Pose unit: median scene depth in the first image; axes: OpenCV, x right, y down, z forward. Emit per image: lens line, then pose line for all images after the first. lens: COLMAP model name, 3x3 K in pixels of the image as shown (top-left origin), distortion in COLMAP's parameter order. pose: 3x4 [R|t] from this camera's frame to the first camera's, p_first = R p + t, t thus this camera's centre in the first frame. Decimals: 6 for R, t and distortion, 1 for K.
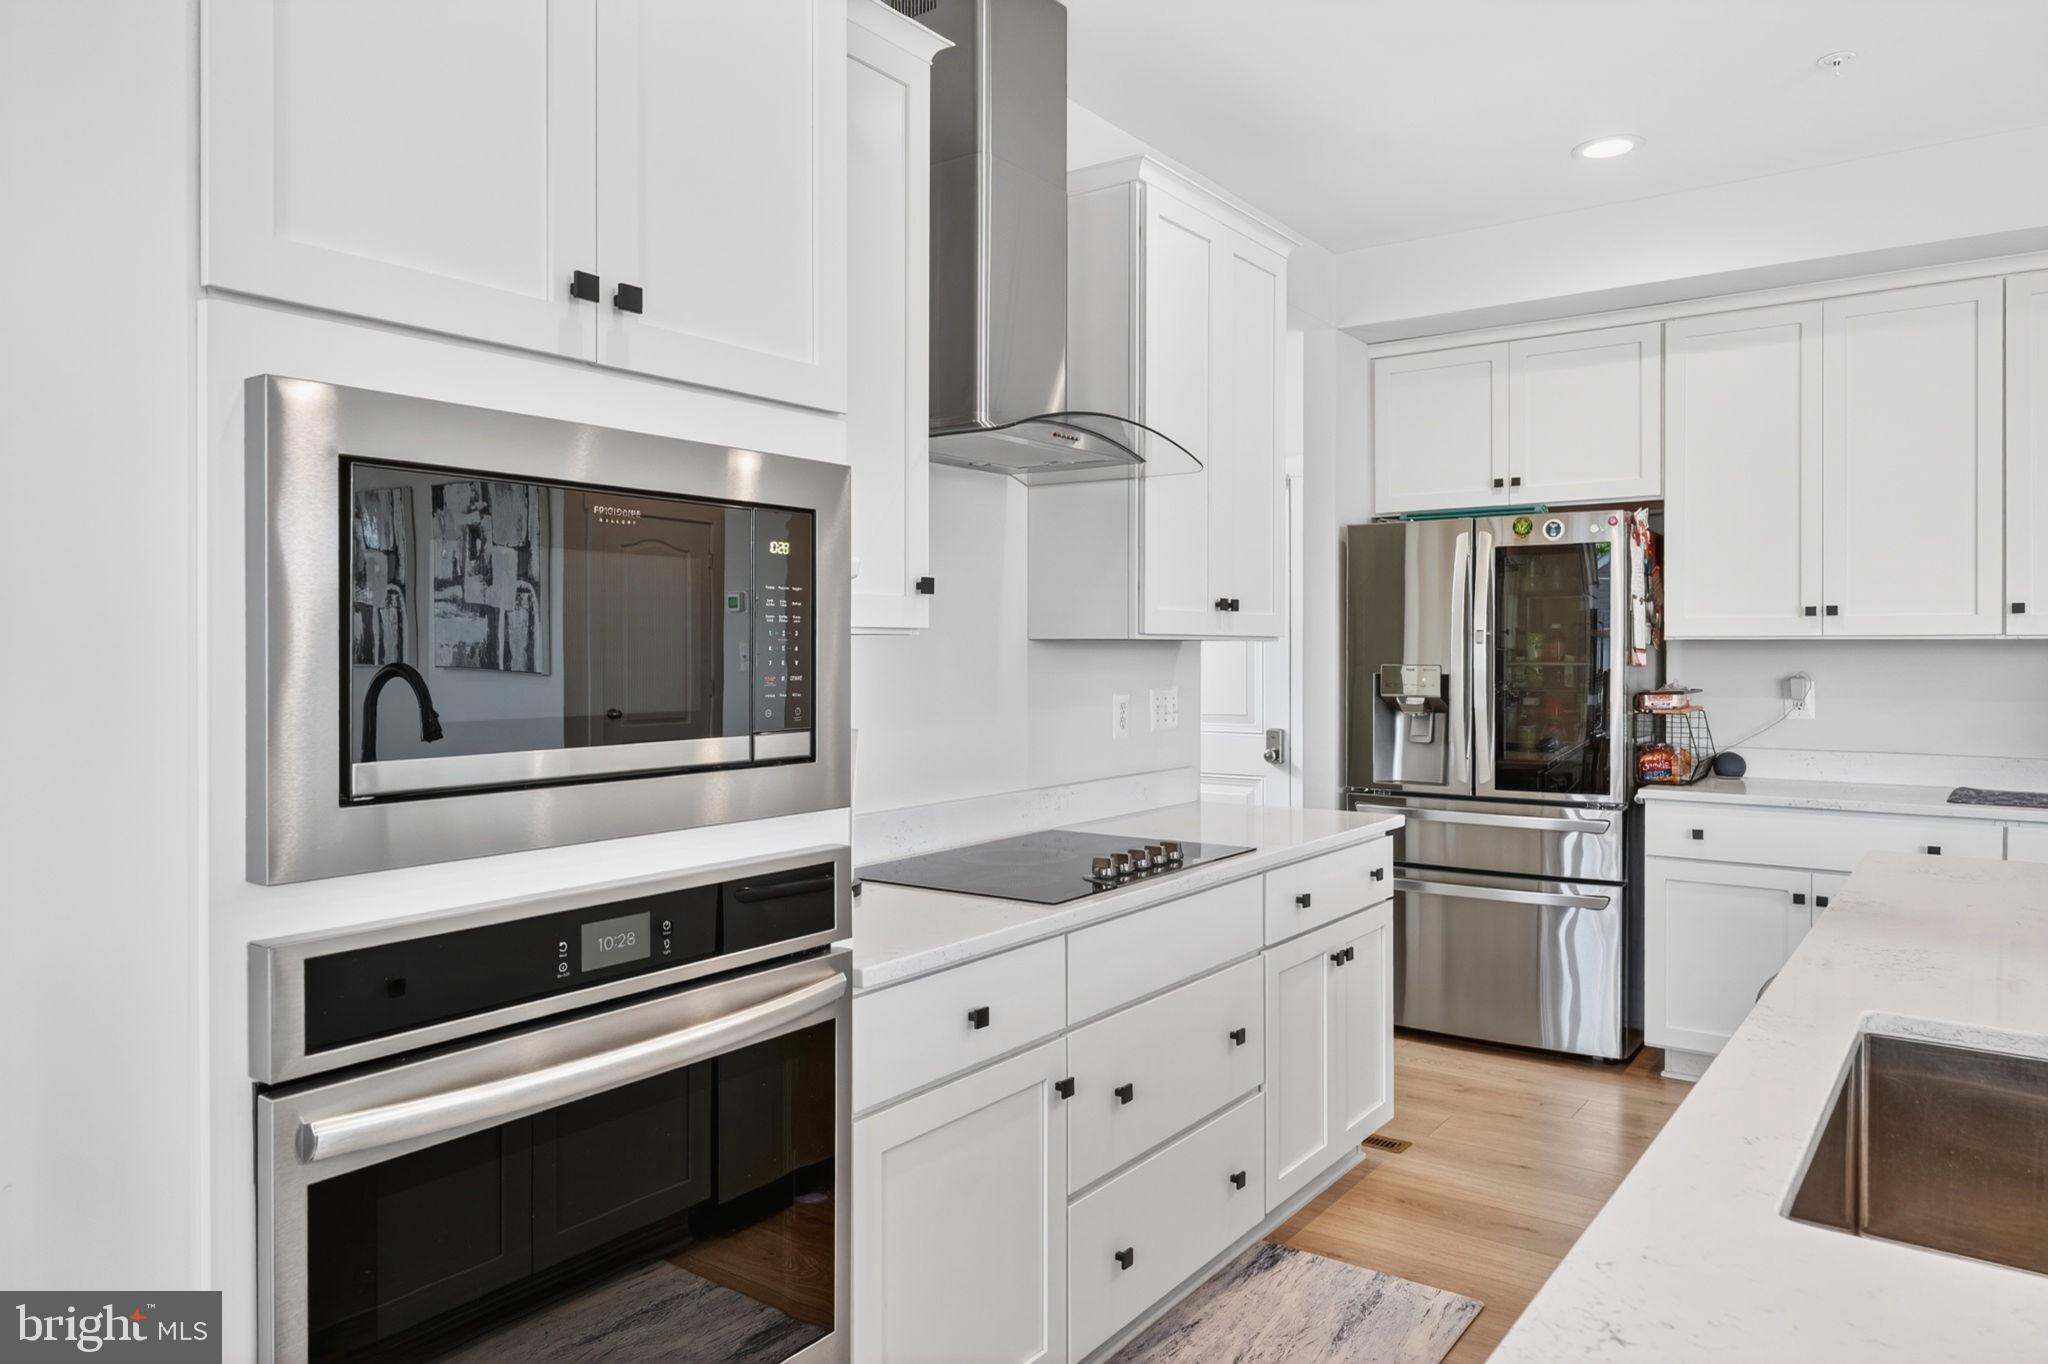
lens RADIAL K [[1352.9, 0, 1020.4], [0, 1352.9, 659.4], [0, 0, 1]] dist [-0.009081, 0.008392]
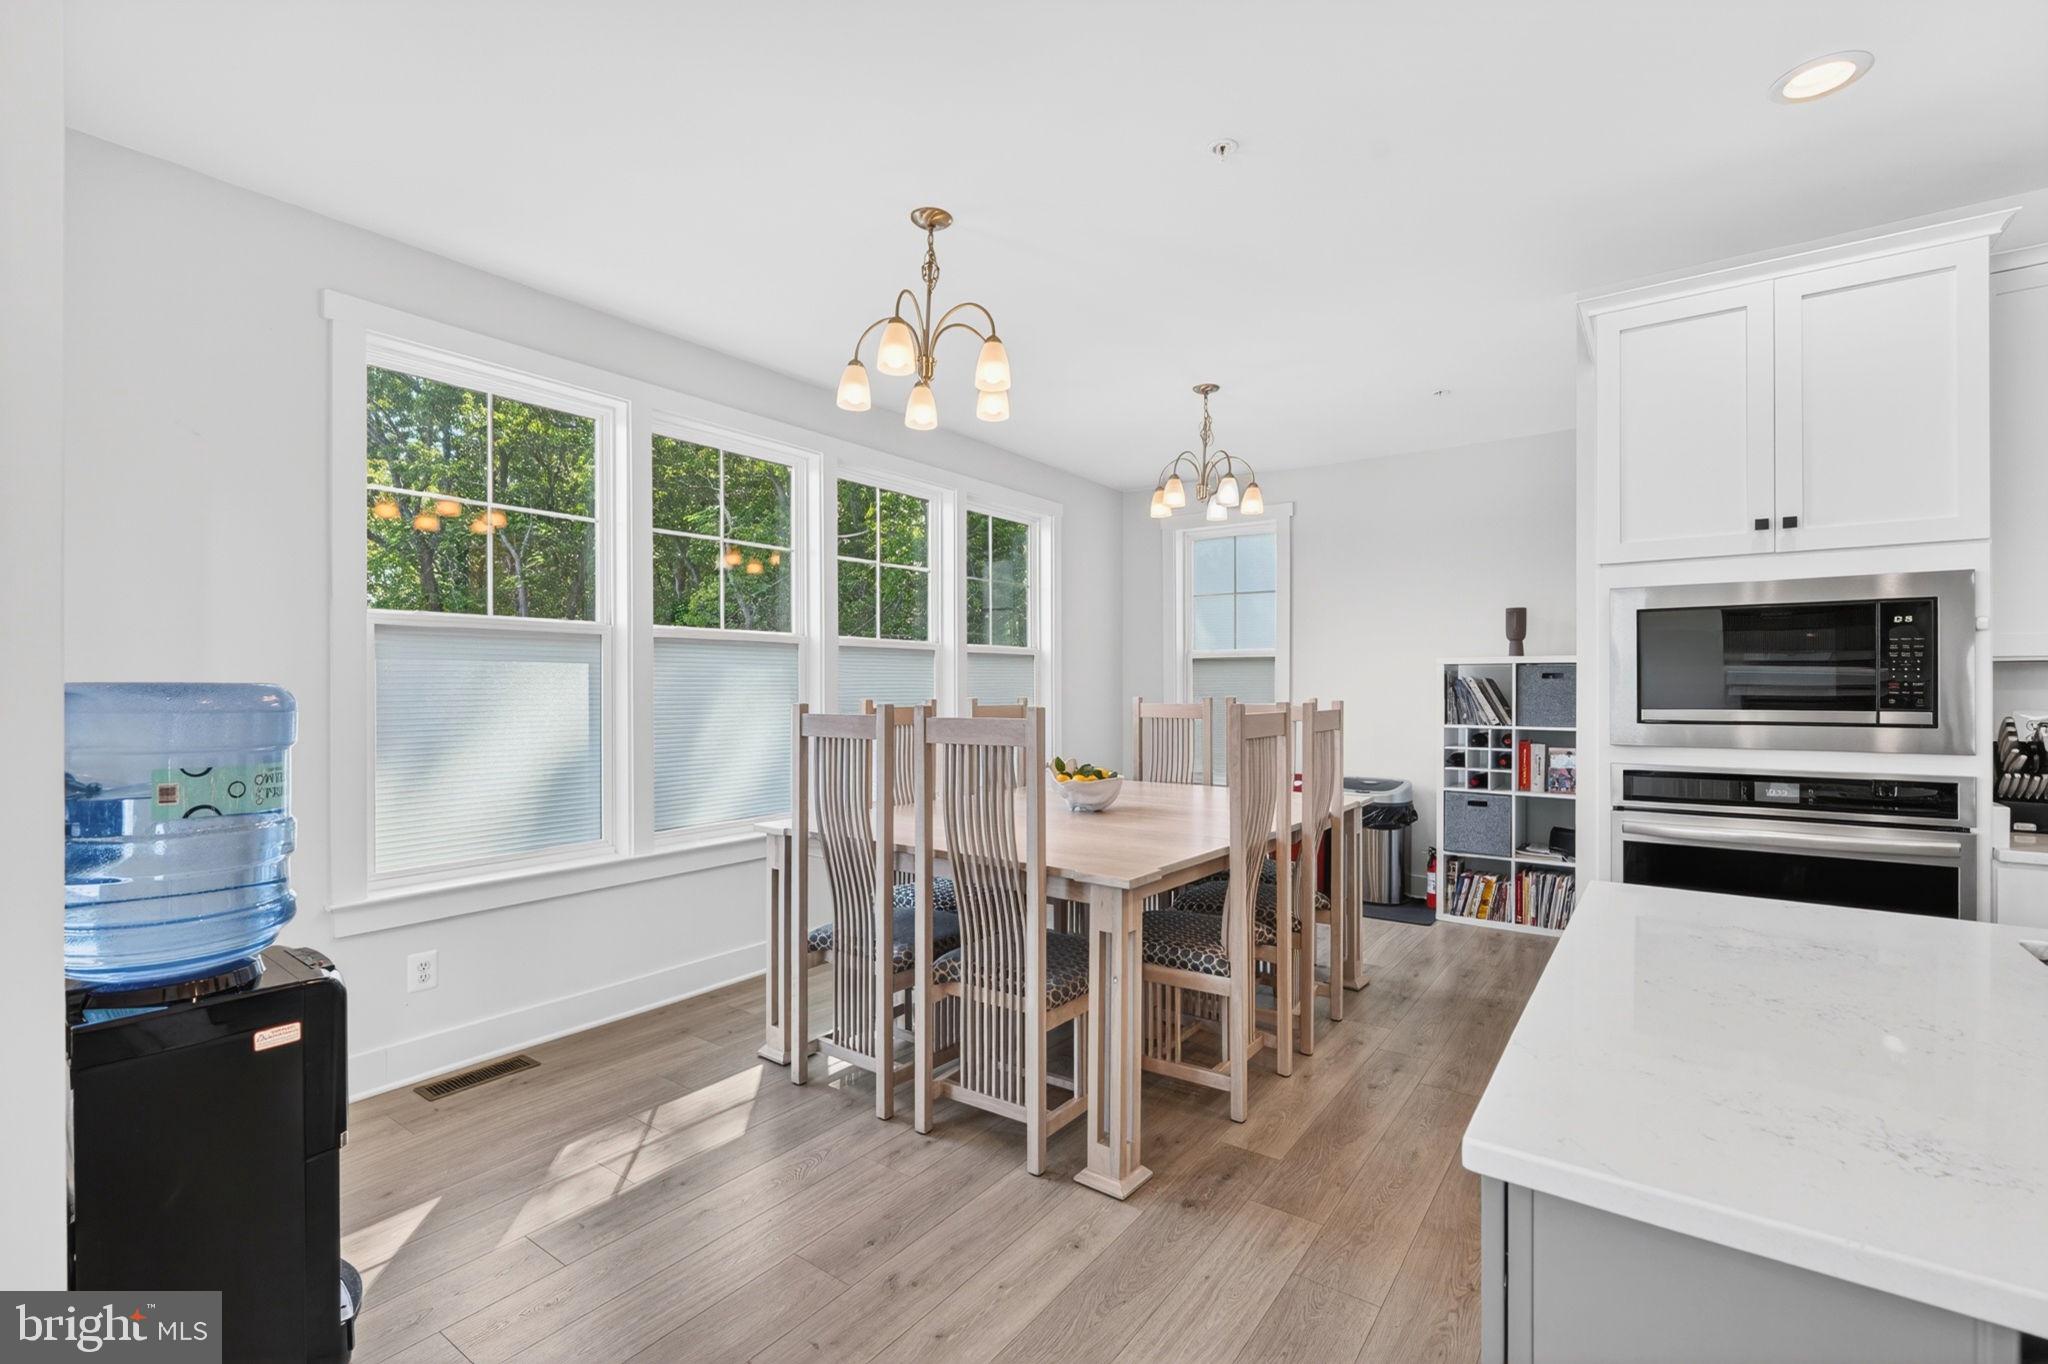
lens RADIAL K [[927.9, 0, 1016.5], [0, 927.9, 690.6], [0, 0, 1]] dist [0.001551, 0.000298]
pose [[0.008379, 0.002846, -0.999961, 0.517540], [-0.002848, 0.999992, 0.002823, 0.010186], [0.999961, 0.002824, 0.008387, -0.142812]]
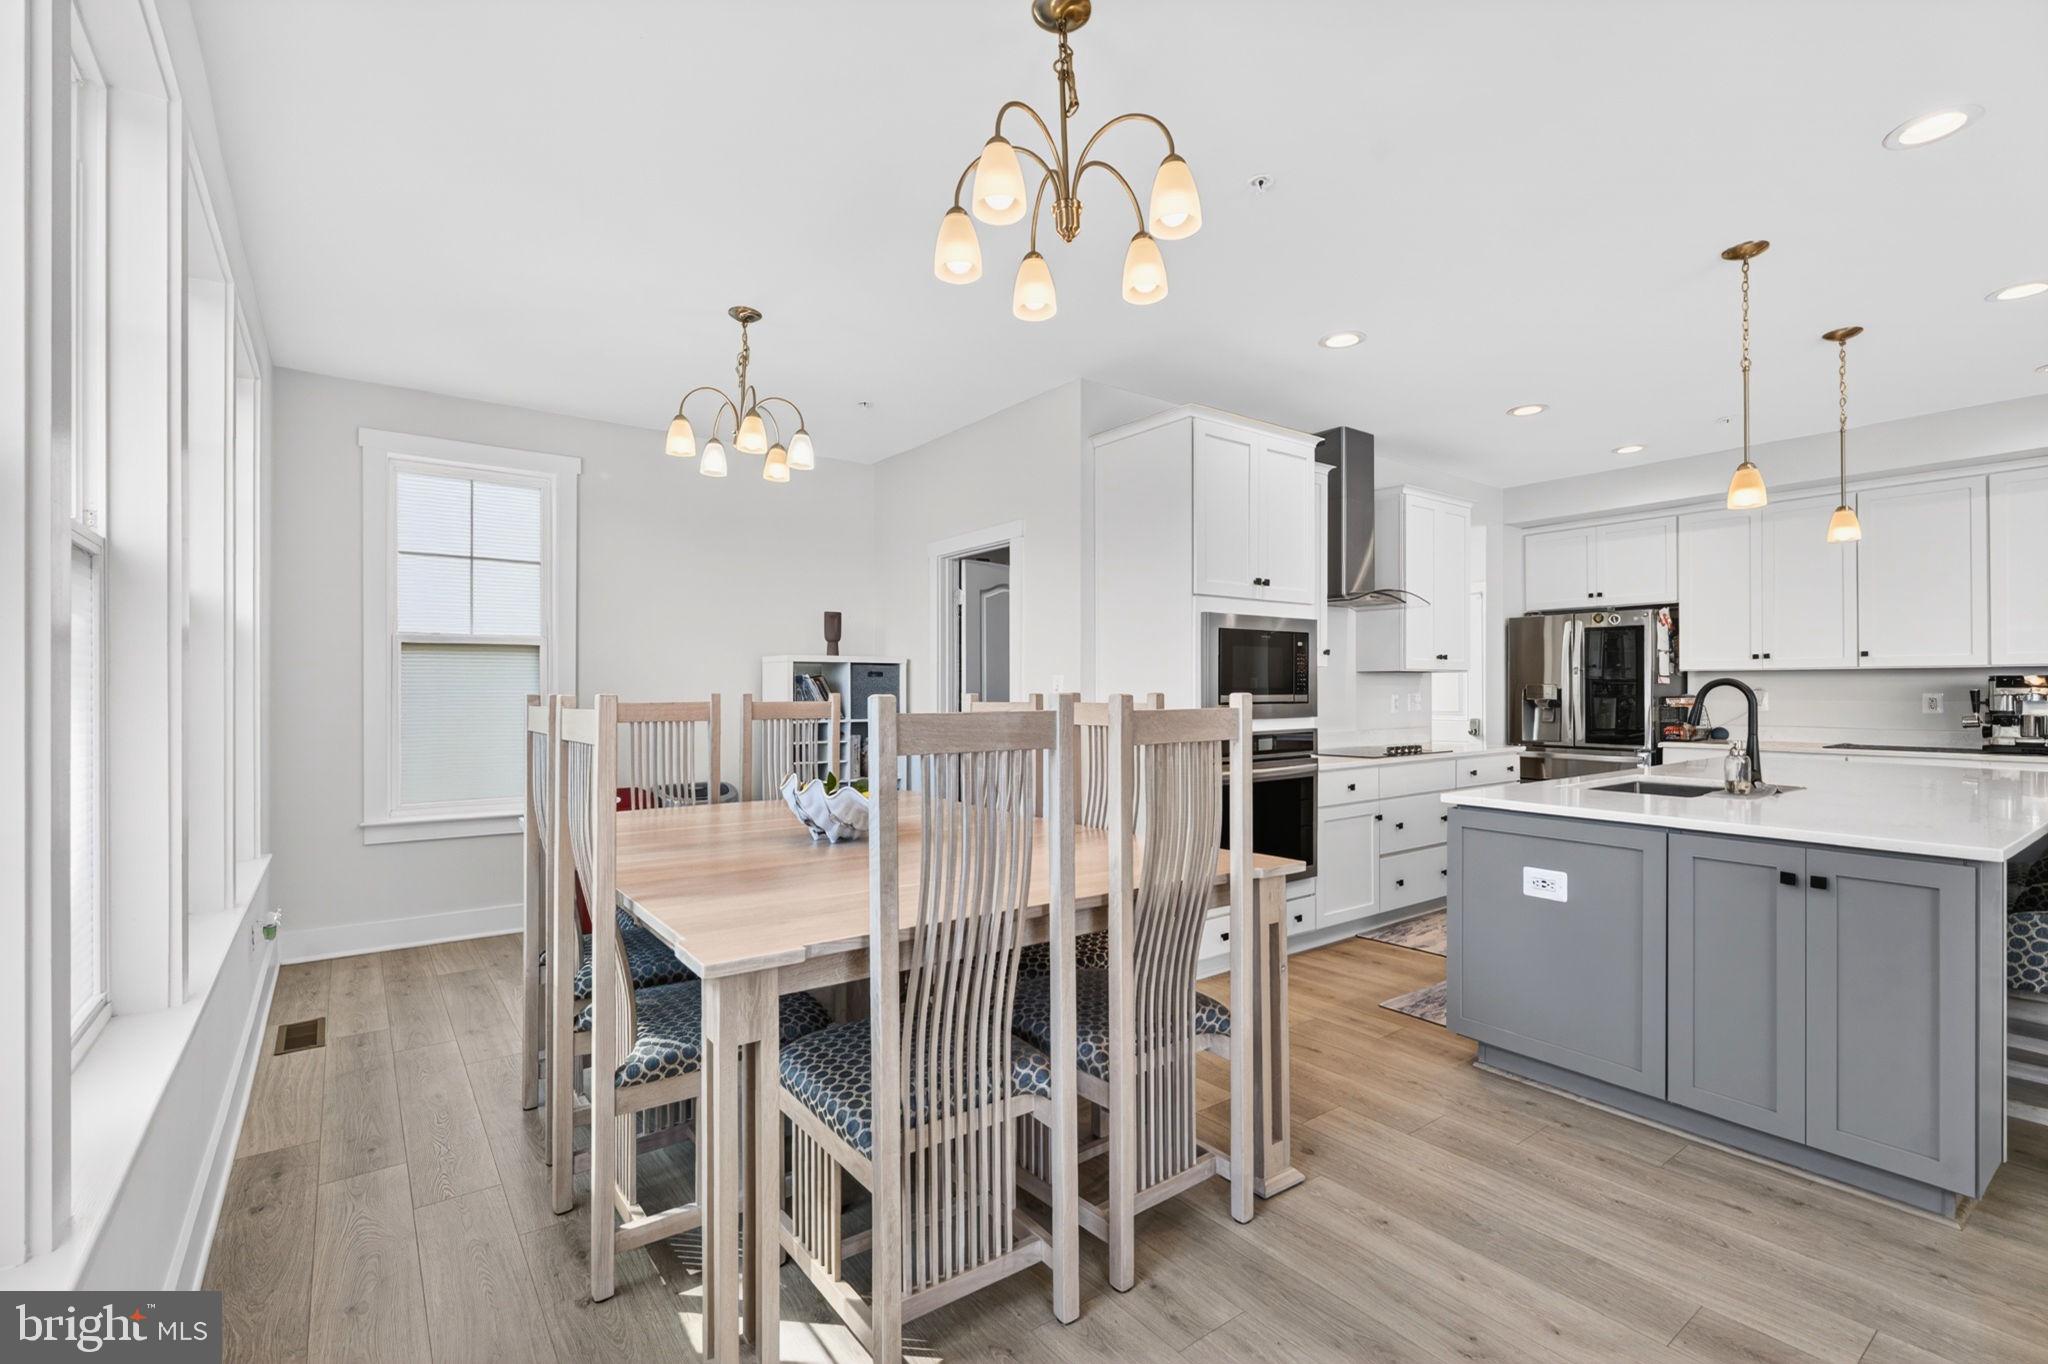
lens RADIAL K [[903.8, 0, 1023.0], [0, 903.8, 687.9], [0, 0, 1]] dist [-0.001243, -0.001320]
pose [[0.954184, -0.002480, -0.299210, -0.070198], [0.000077, 0.999968, -0.008041, 0.024312], [0.299221, 0.007649, 0.954153, -0.676967]]
